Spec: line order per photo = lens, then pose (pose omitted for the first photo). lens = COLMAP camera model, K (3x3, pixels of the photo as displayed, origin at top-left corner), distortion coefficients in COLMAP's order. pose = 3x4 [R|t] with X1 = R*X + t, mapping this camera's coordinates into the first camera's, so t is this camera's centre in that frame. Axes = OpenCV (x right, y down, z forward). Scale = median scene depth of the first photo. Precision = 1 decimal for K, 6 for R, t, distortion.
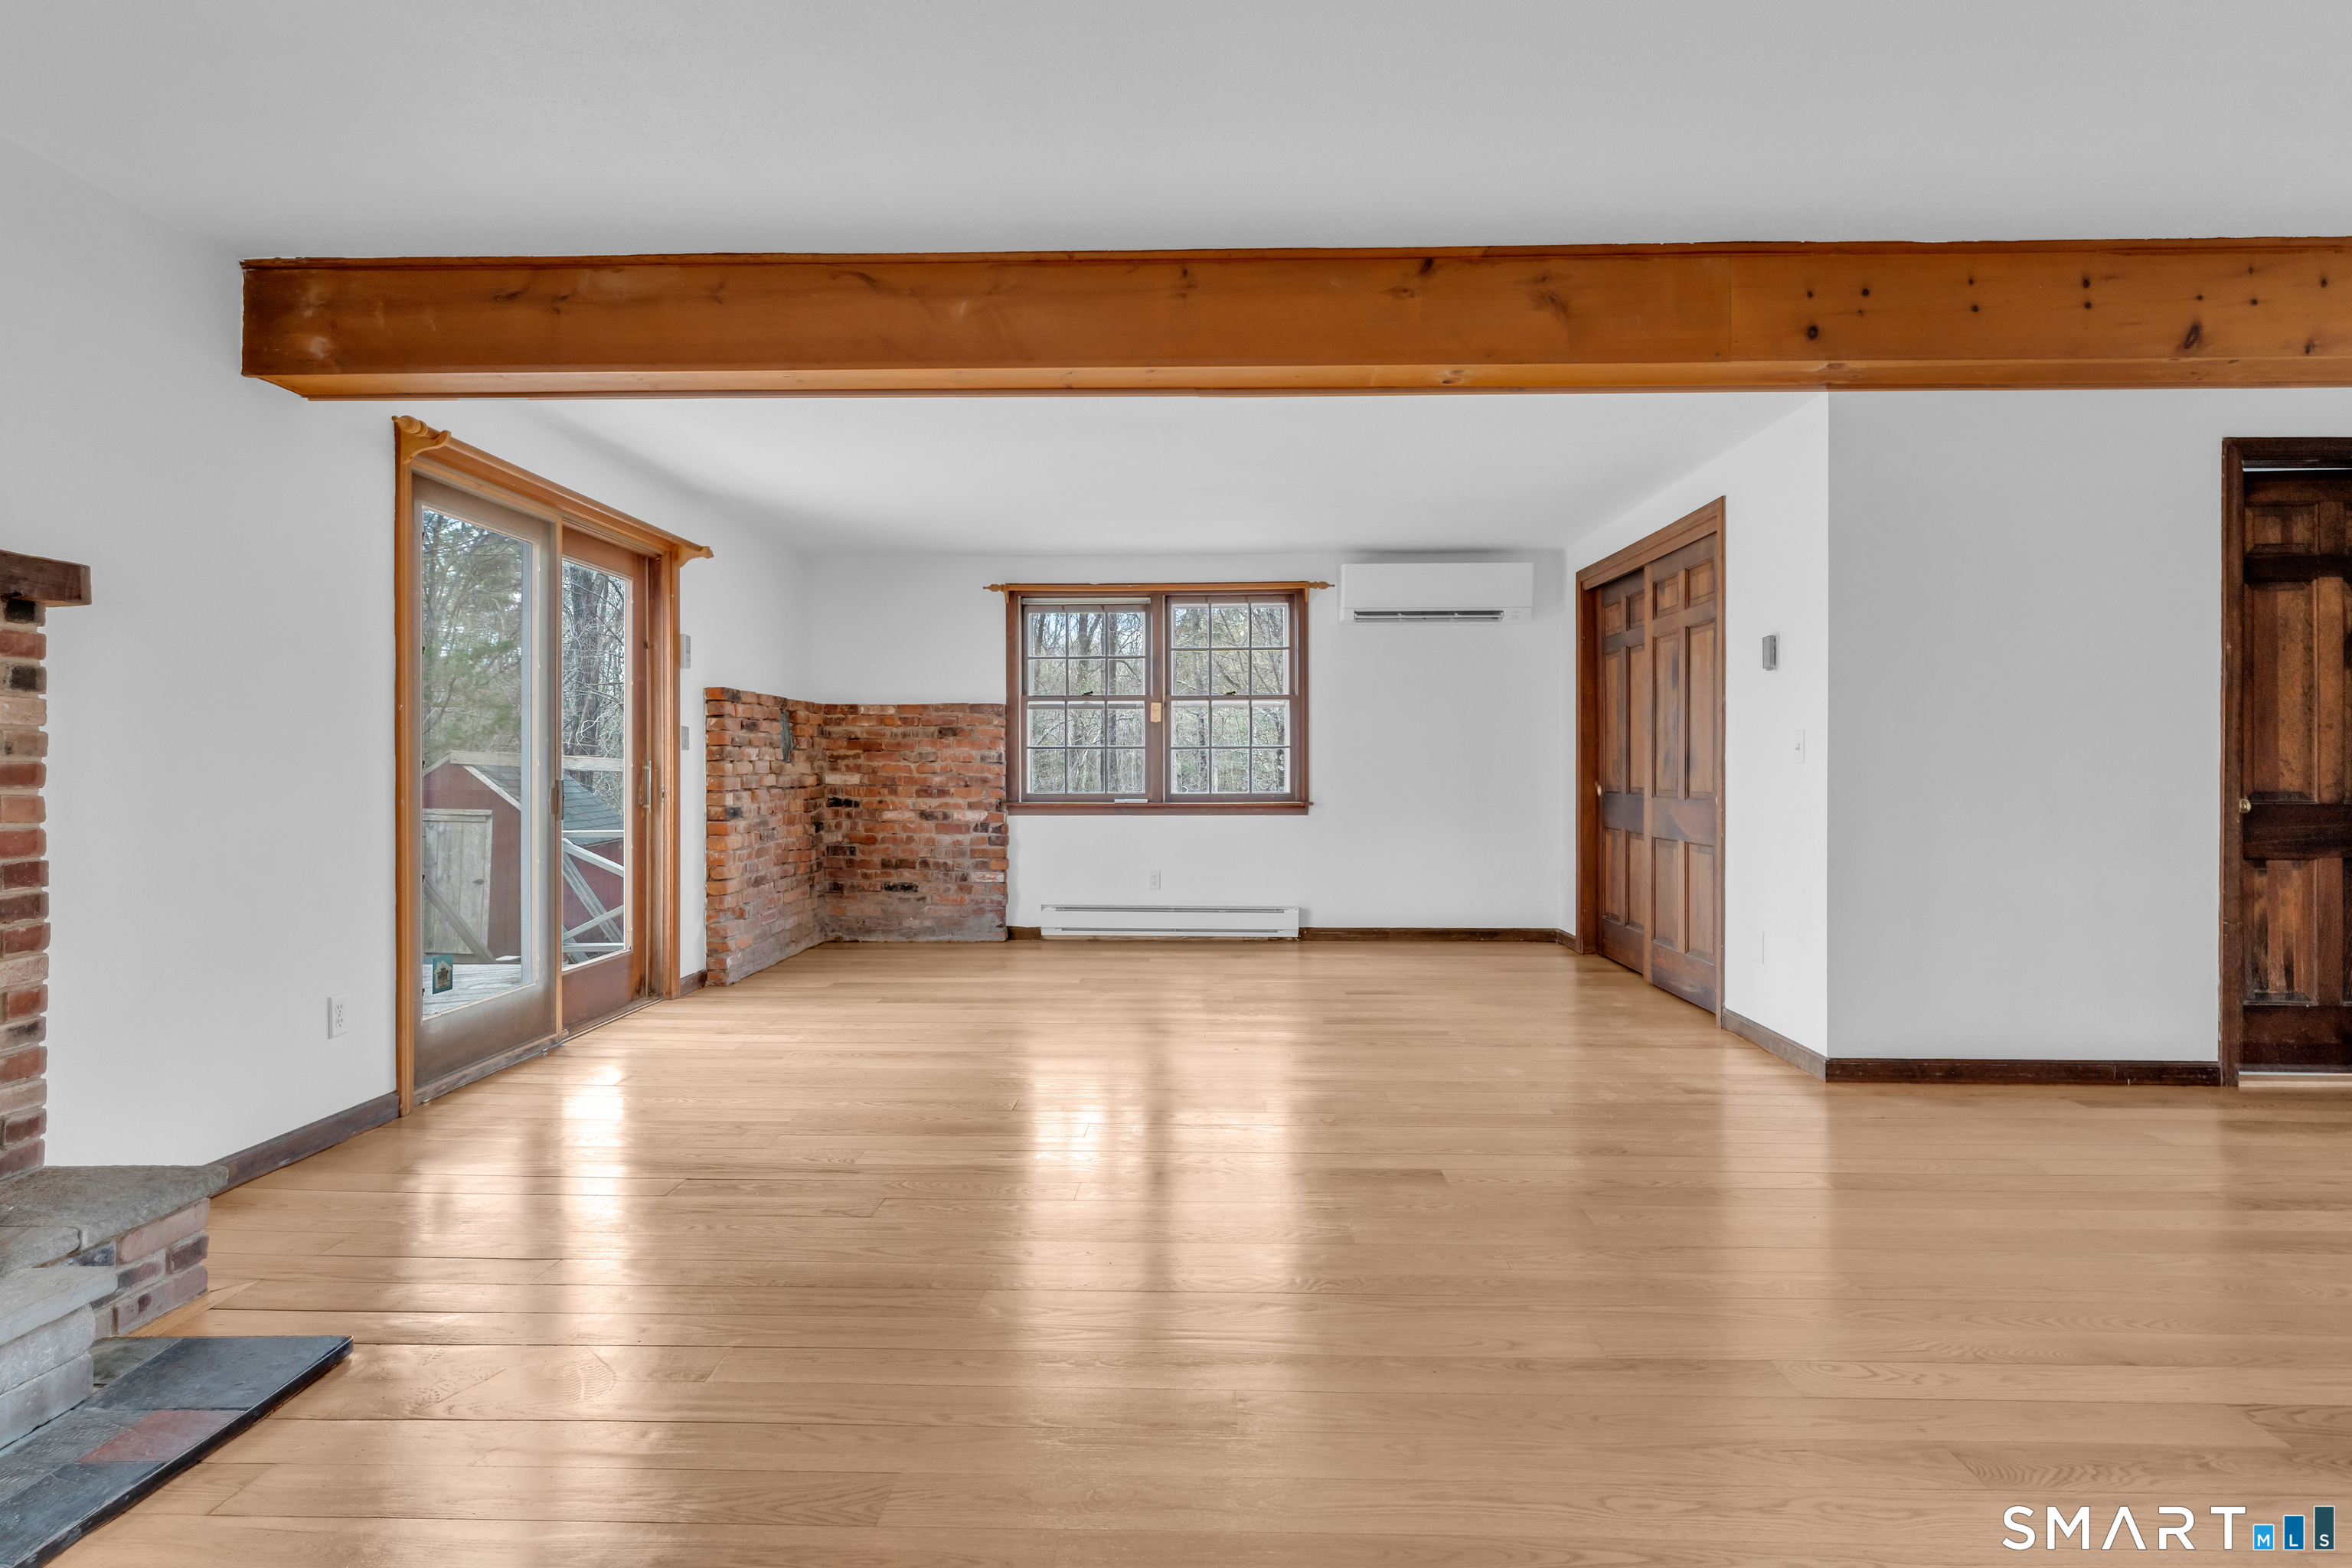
lens RADIAL K [[1213.9, 0, 1177.0], [0, 1213.9, 762.4], [0, 0, 1]] dist [-0.000034, -0.000521]
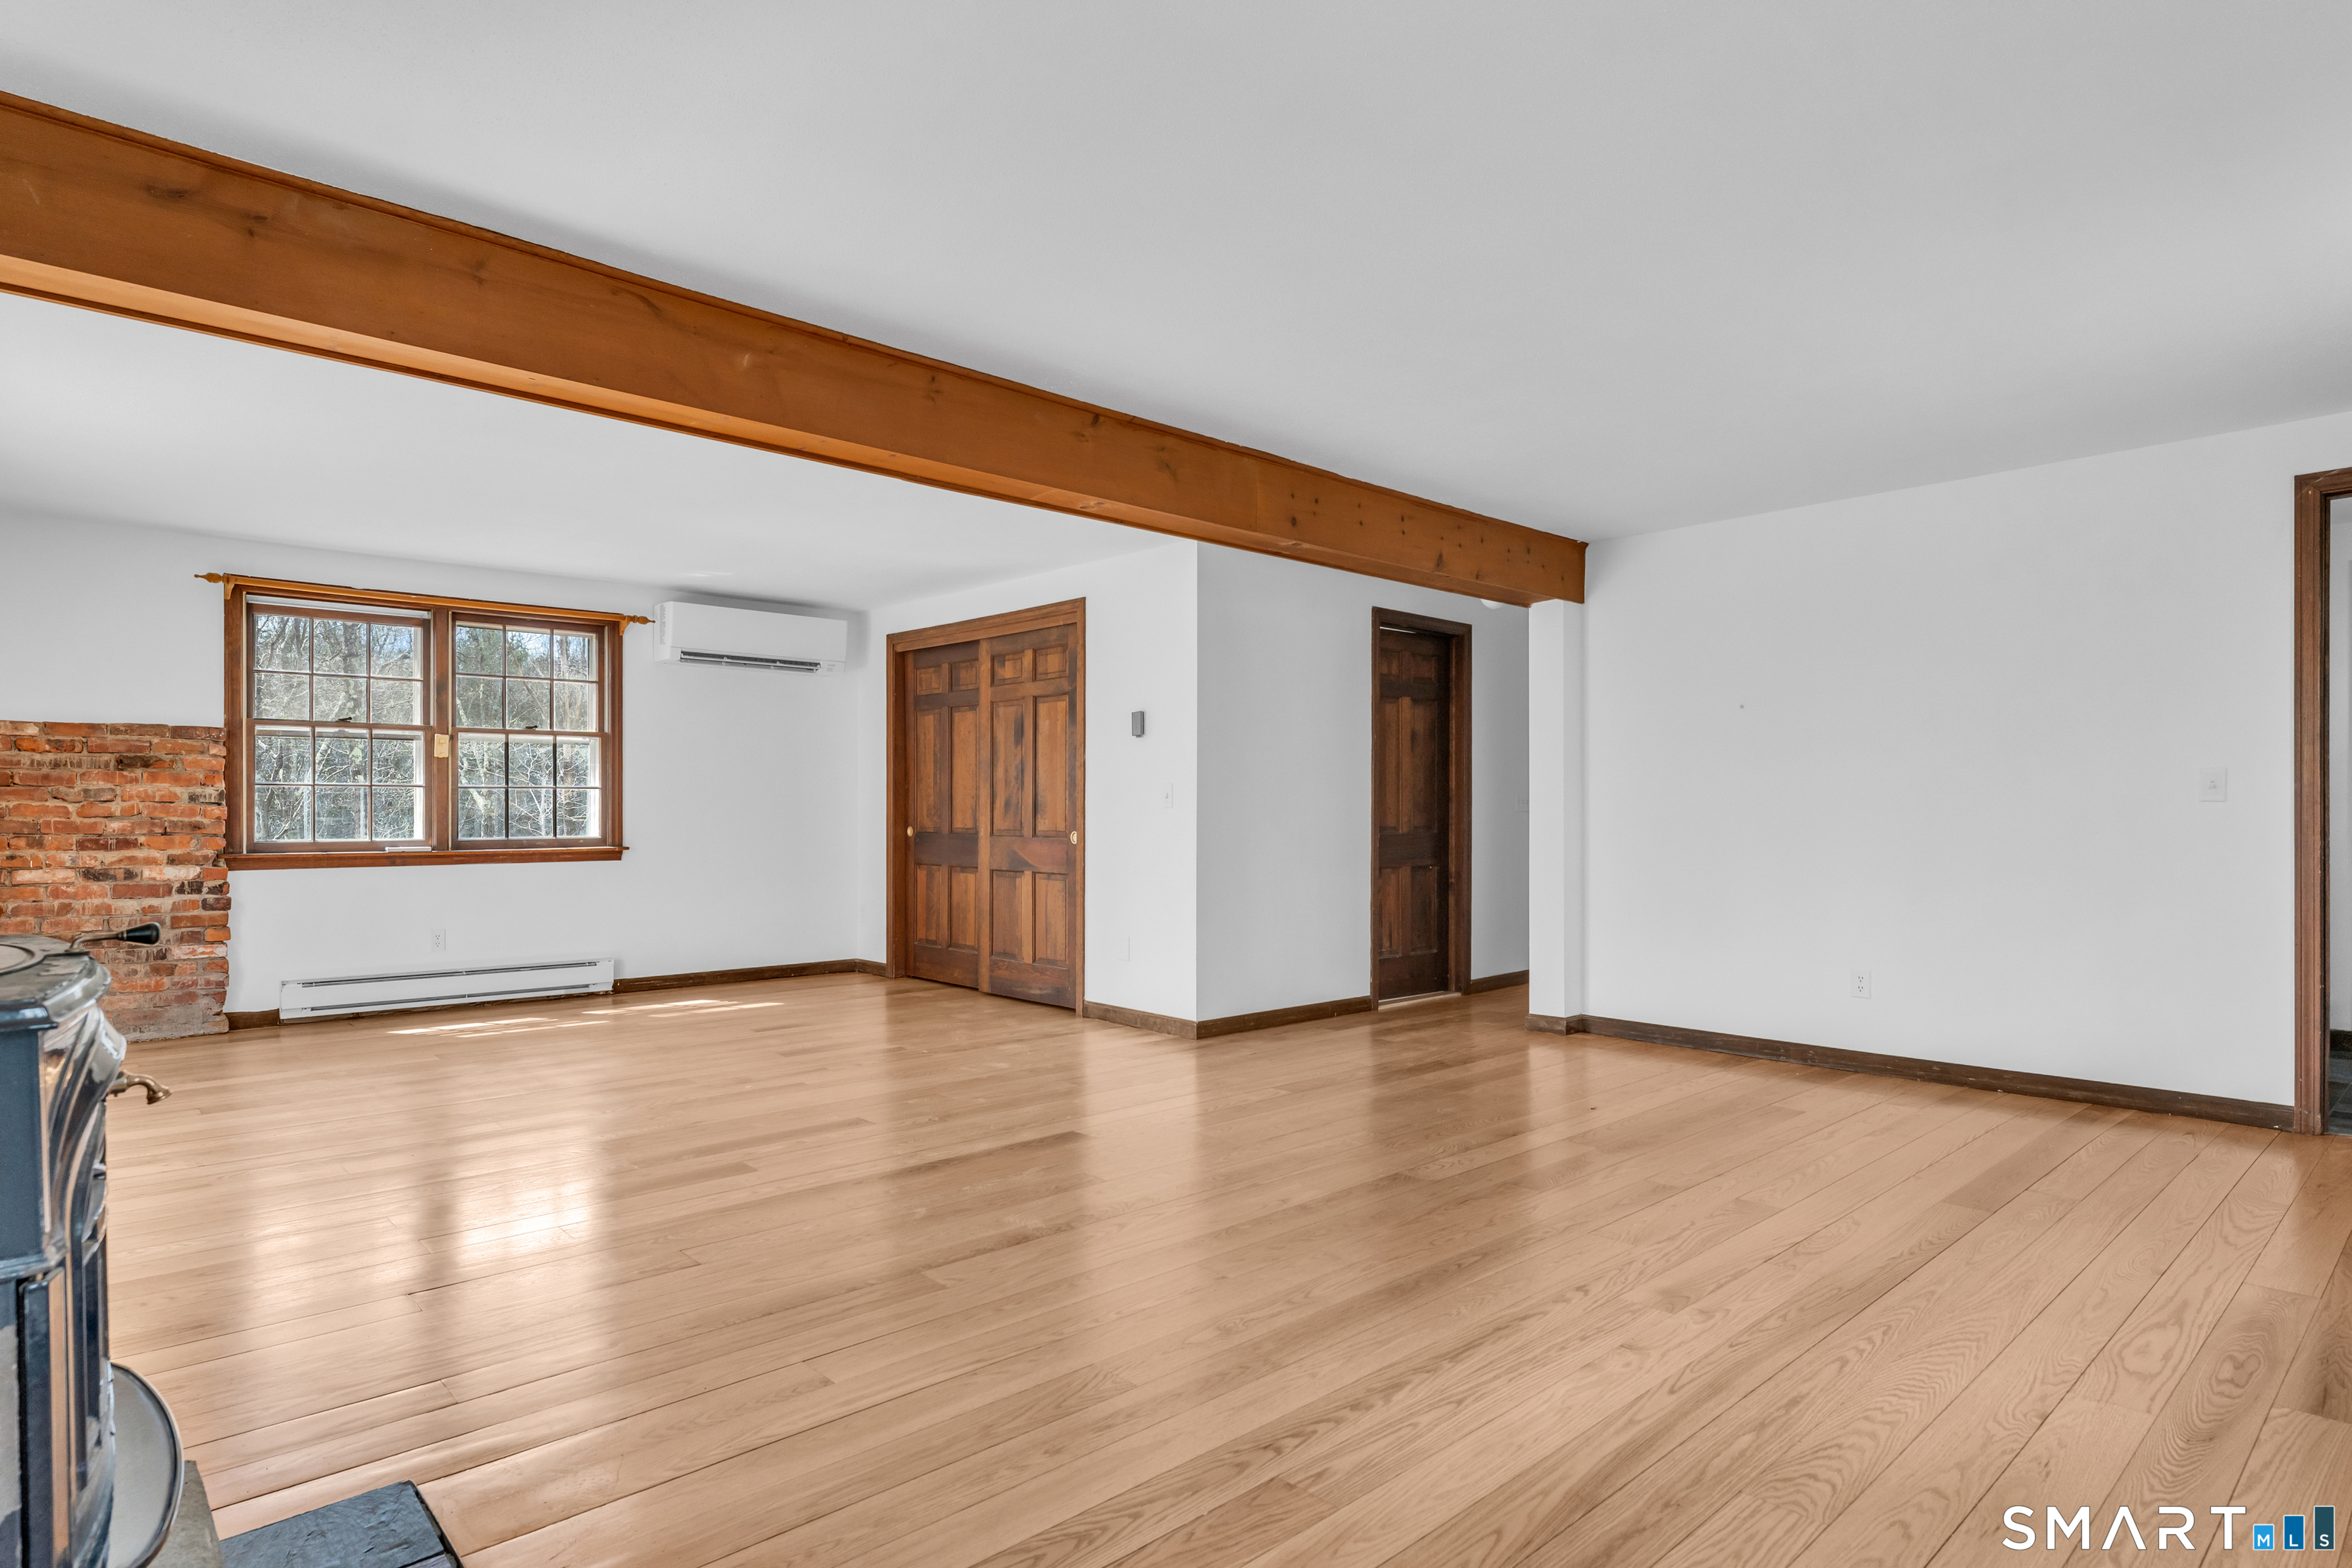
lens RADIAL K [[1253.3, 0, 1172.1], [0, 1253.3, 801.7], [0, 0, 1]] dist [0.001251, -0.000353]
pose [[0.716124, 0.006556, 0.697942, -0.270725], [-0.005007, 0.999978, -0.004257, -0.000627], [-0.697955, -0.000446, 0.716142, -0.001080]]
